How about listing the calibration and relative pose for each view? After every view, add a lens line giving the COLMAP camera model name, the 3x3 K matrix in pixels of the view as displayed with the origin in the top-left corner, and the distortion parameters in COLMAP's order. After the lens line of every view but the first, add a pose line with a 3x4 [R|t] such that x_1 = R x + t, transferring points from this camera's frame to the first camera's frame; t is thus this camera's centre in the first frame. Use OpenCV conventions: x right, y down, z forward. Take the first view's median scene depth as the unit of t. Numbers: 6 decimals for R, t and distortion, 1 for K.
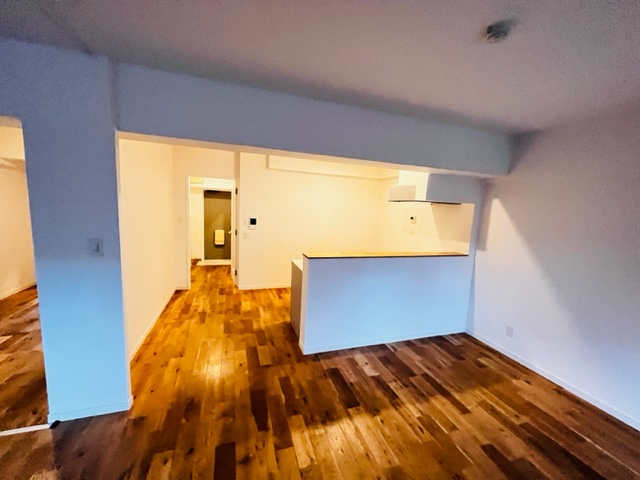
lens RADIAL K [[258.1, 0, 320.3], [0, 258.1, 240.8], [0, 0, 1]] dist [0.003801, 0.000242]
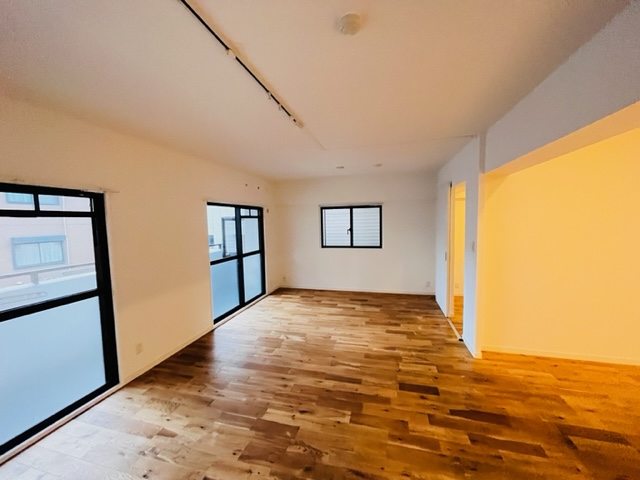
lens RADIAL K [[258.1, 0, 319.3], [0, 258.1, 239.8], [0, 0, 1]] dist [0.003801, 0.000242]
pose [[-0.553107, 0.026730, -0.832681, 0.752425], [-0.109373, 0.988505, 0.104383, -0.065298], [0.825900, 0.148808, -0.543825, 0.737998]]
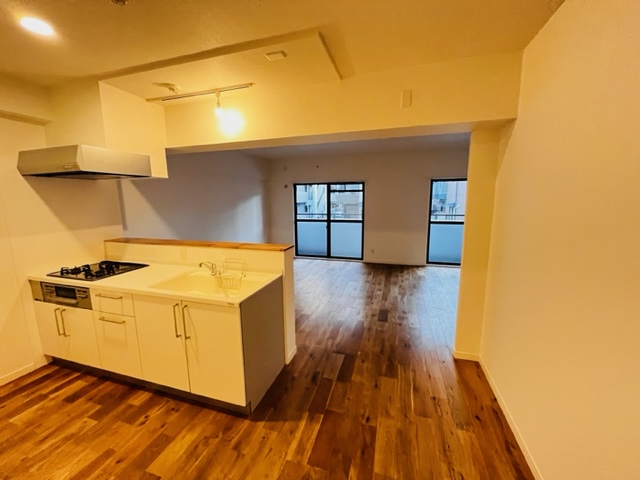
lens RADIAL K [[258.1, 0, 319.7], [0, 258.1, 240.6], [0, 0, 1]] dist [0.003801, 0.000242]
pose [[-0.811322, -0.121436, 0.571848, -0.659365], [0.052194, 0.959234, 0.277751, -0.205132], [-0.582265, 0.255192, -0.771909, 1.696278]]
